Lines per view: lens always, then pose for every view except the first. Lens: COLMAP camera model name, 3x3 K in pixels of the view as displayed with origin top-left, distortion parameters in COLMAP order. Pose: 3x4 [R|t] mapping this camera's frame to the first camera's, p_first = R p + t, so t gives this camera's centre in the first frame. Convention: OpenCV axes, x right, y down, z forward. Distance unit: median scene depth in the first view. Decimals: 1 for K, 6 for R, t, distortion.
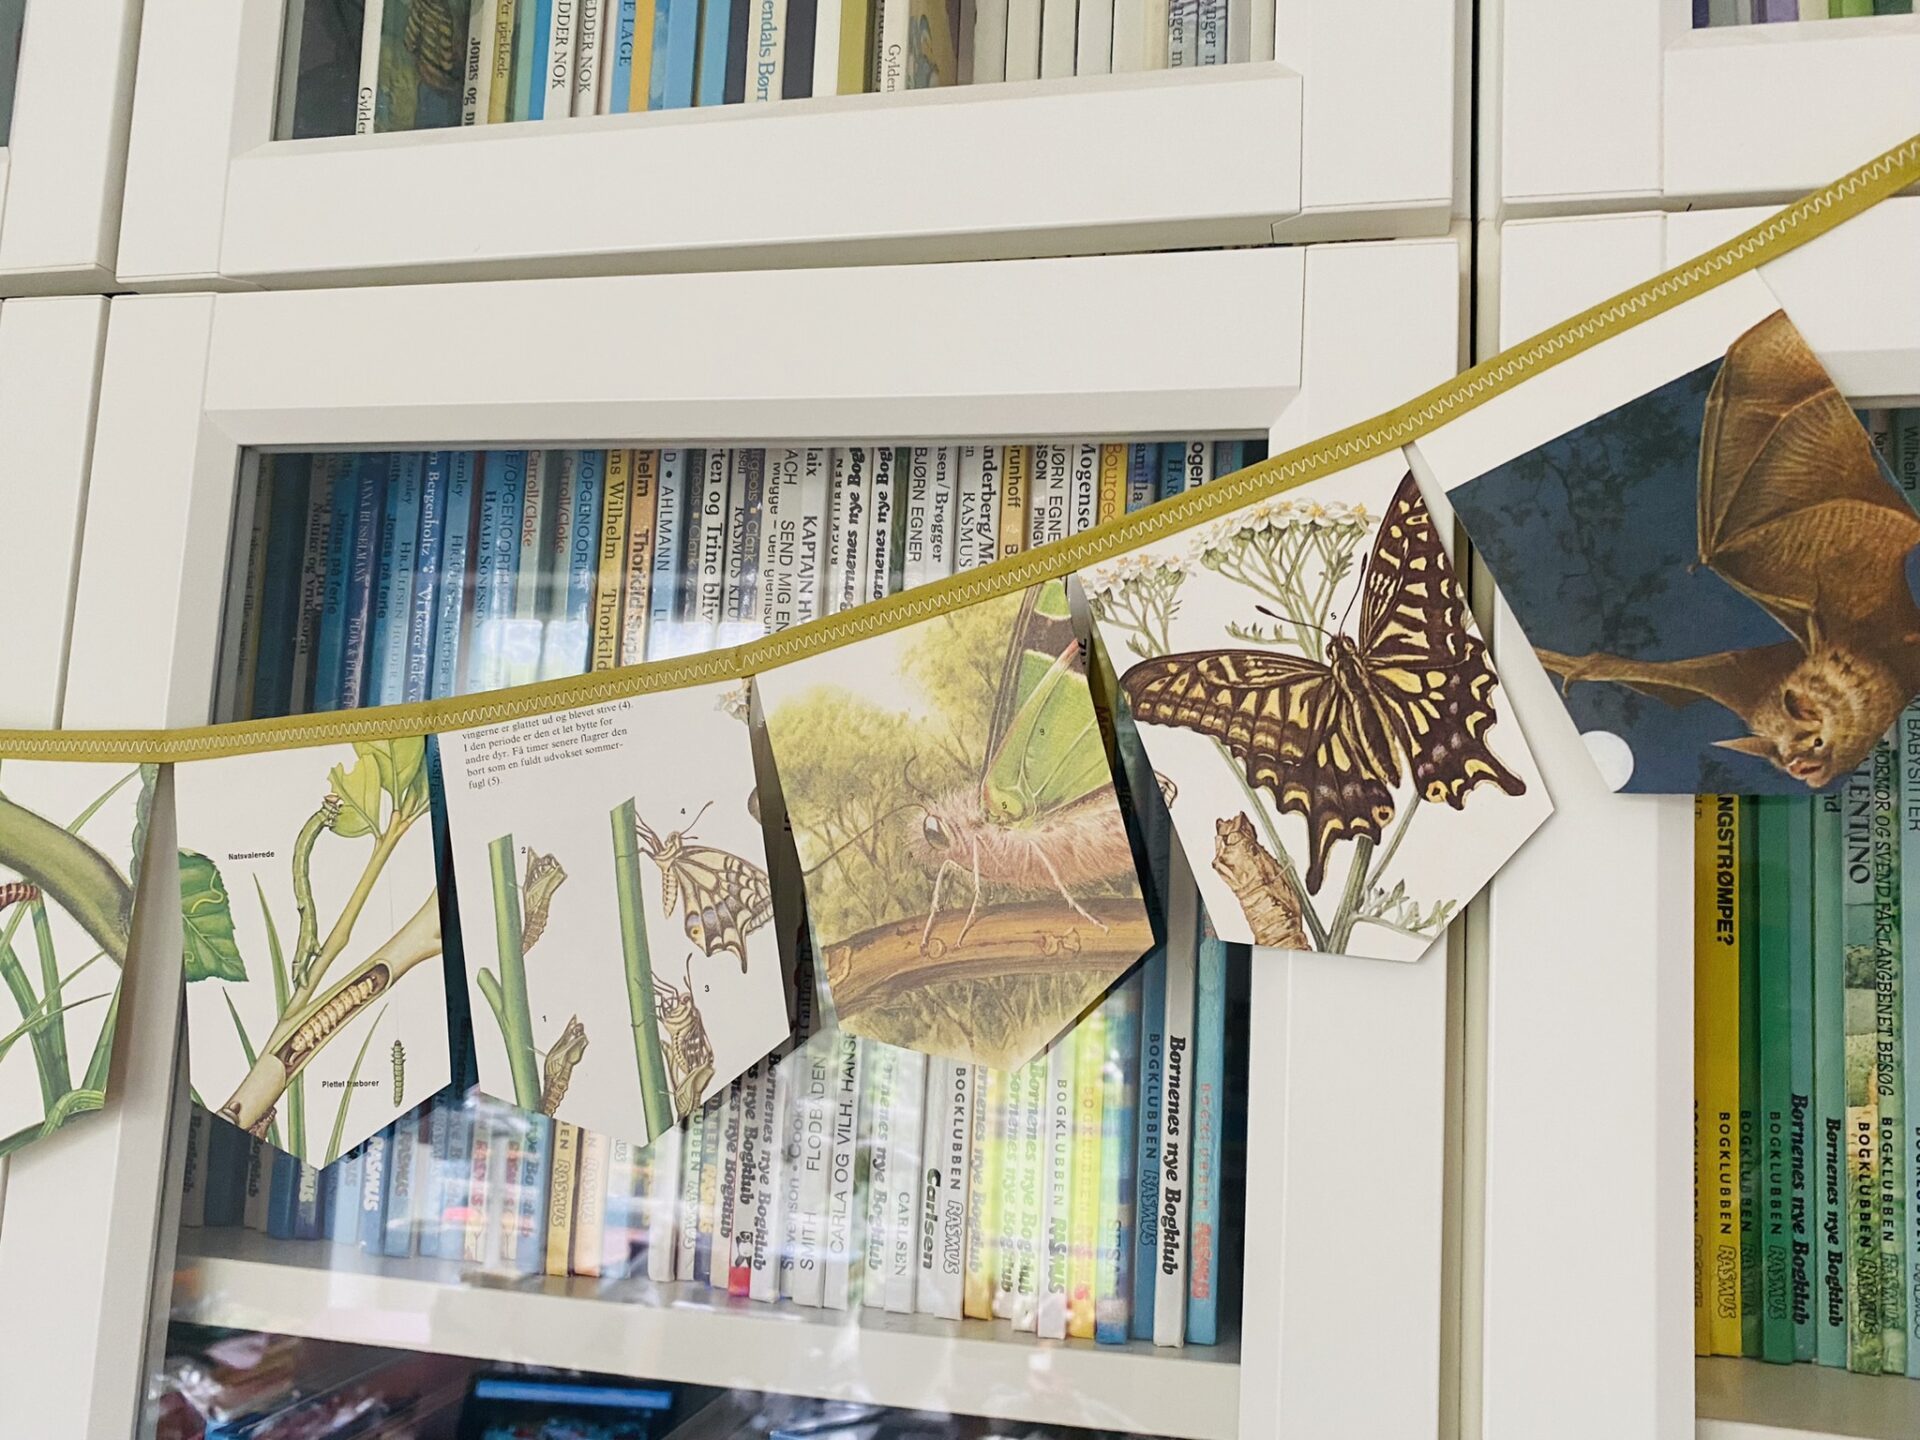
lens RADIAL K [[1509.6, 0, 1070.4], [0, 1509.6, 746.1], [0, 0, 1]] dist [0.042518, -0.054737]
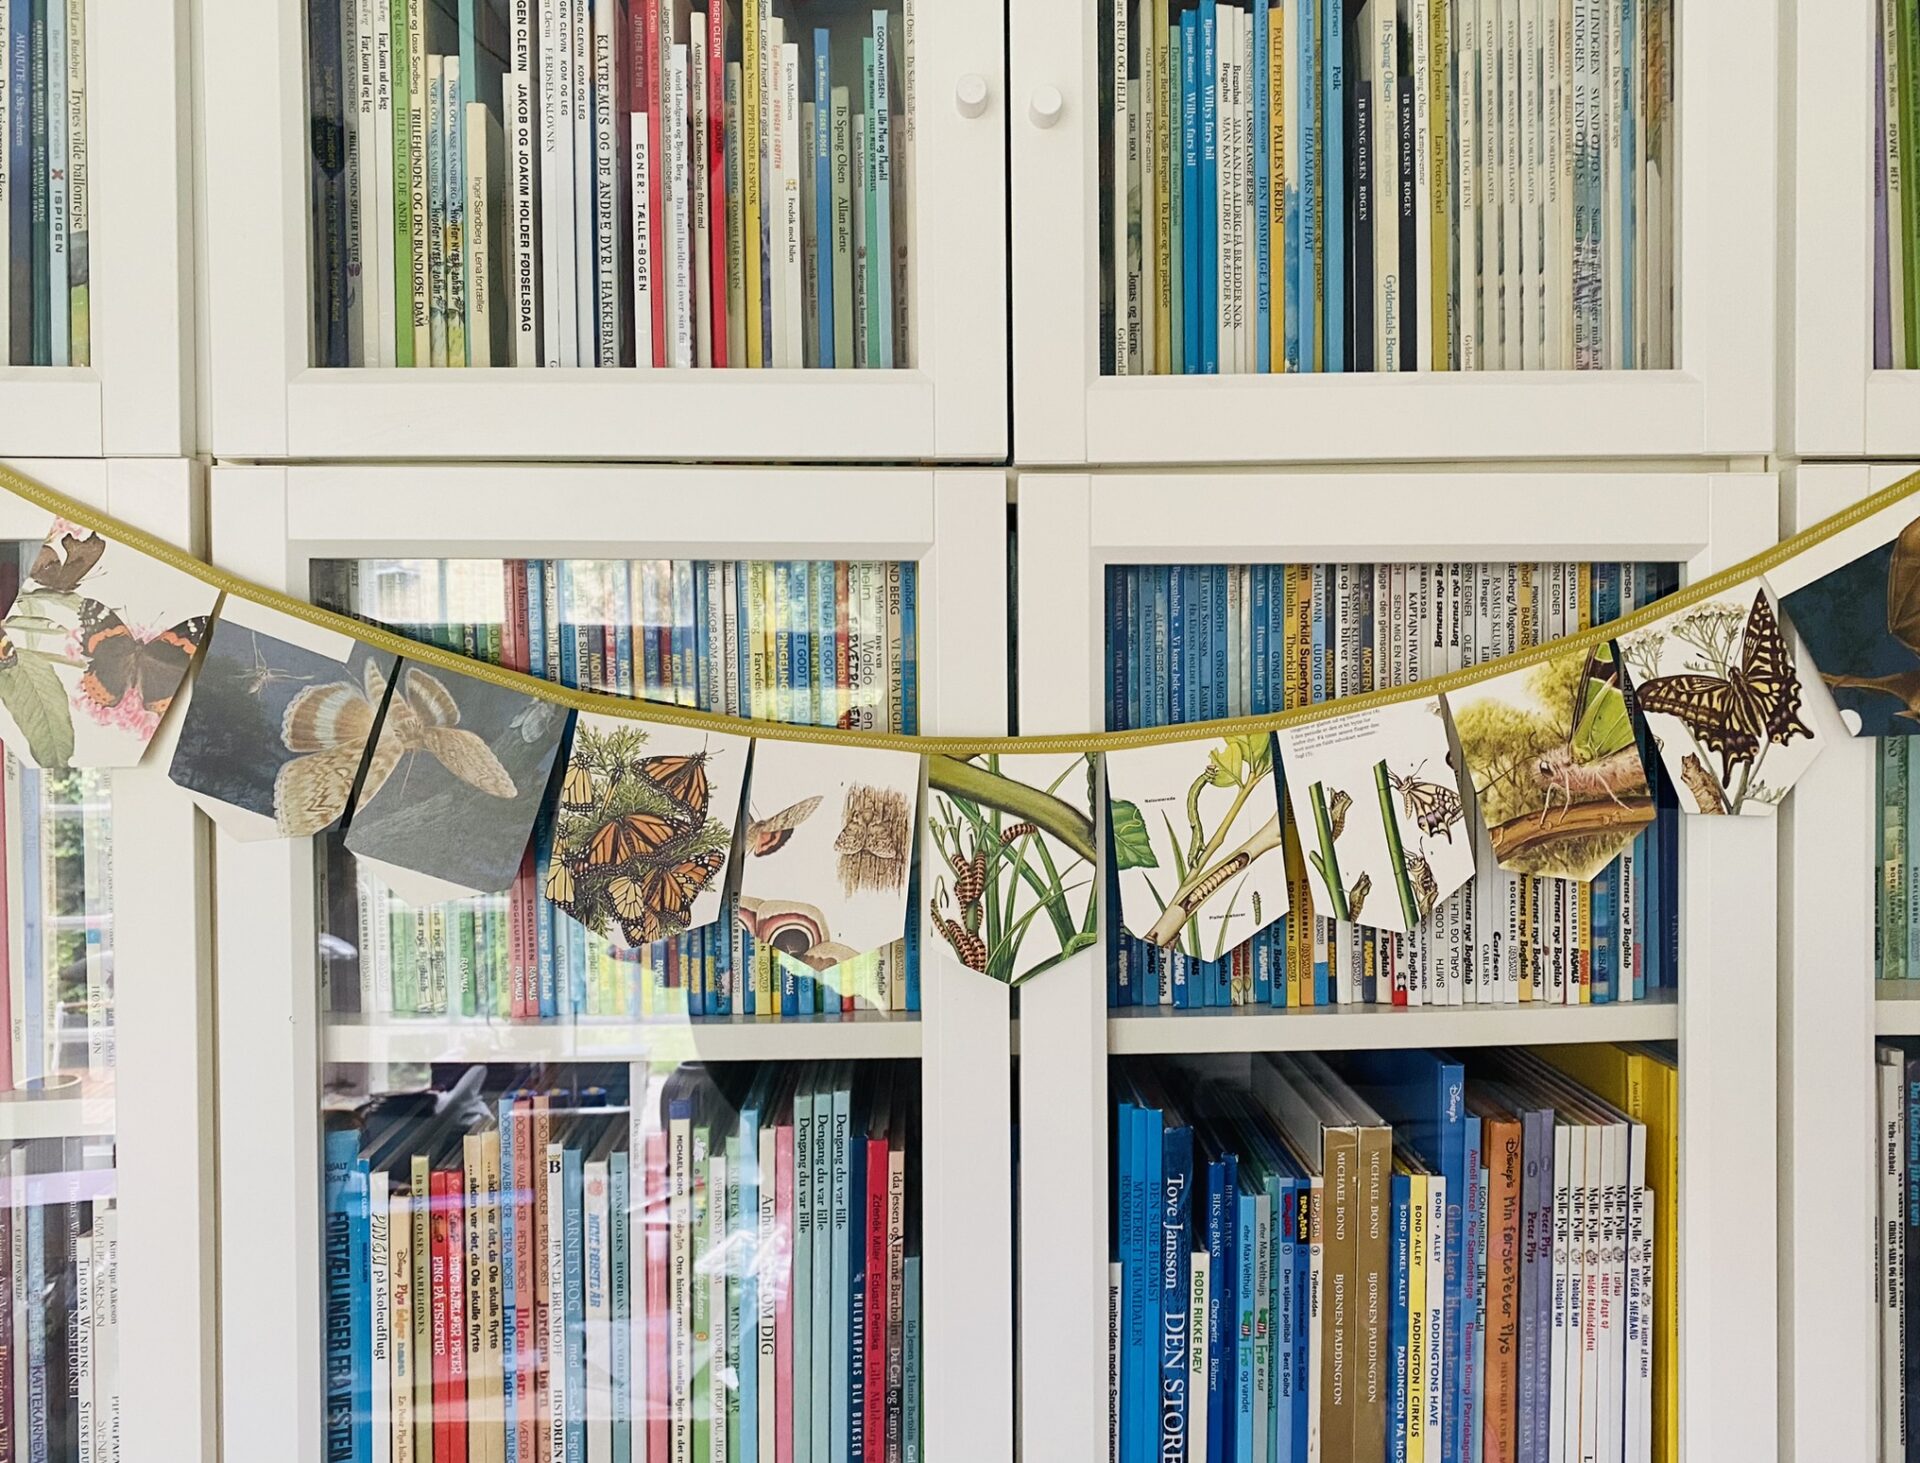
lens RADIAL K [[1582.5, 0, 1000.5], [0, 1582.5, 714.5], [0, 0, 1]] dist [0.020521, -0.008550]
pose [[0.961287, -0.061881, 0.268511, -1.354045], [0.024847, 0.989954, 0.139190, -0.328576], [-0.274427, -0.127130, 0.953167, -0.816707]]
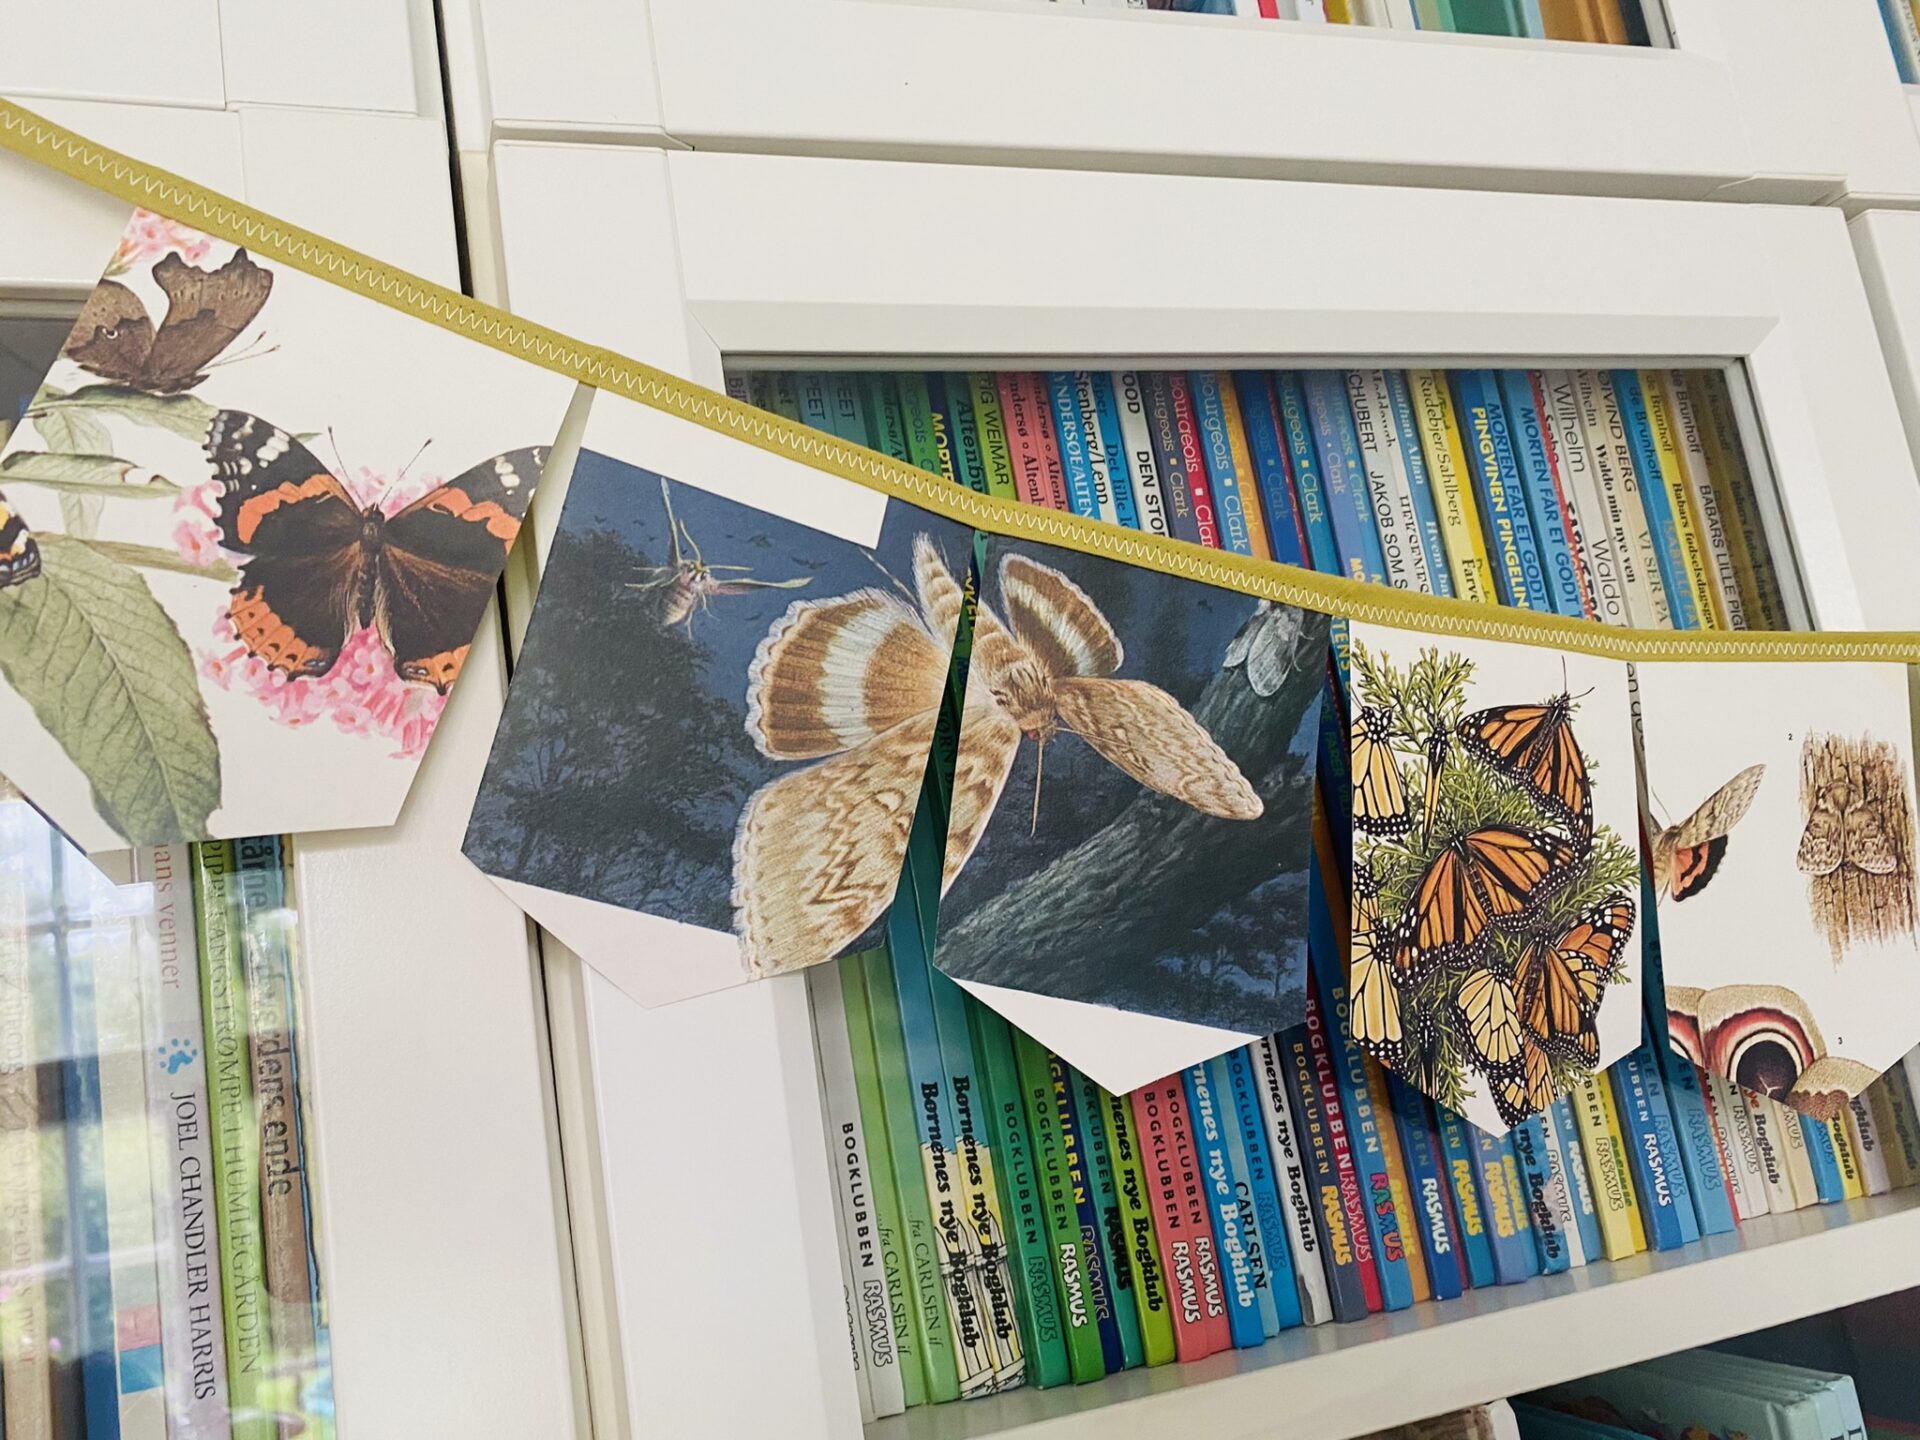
lens RADIAL K [[1509.6, 0, 922.6], [0, 1509.6, 718.9], [0, 0, 1]] dist [0.042518, -0.054737]
pose [[0.831503, -0.076461, 0.550232, -2.055280], [0.135728, 0.988426, -0.067757, 0.023844], [-0.538683, 0.131023, 0.832258, 0.666268]]
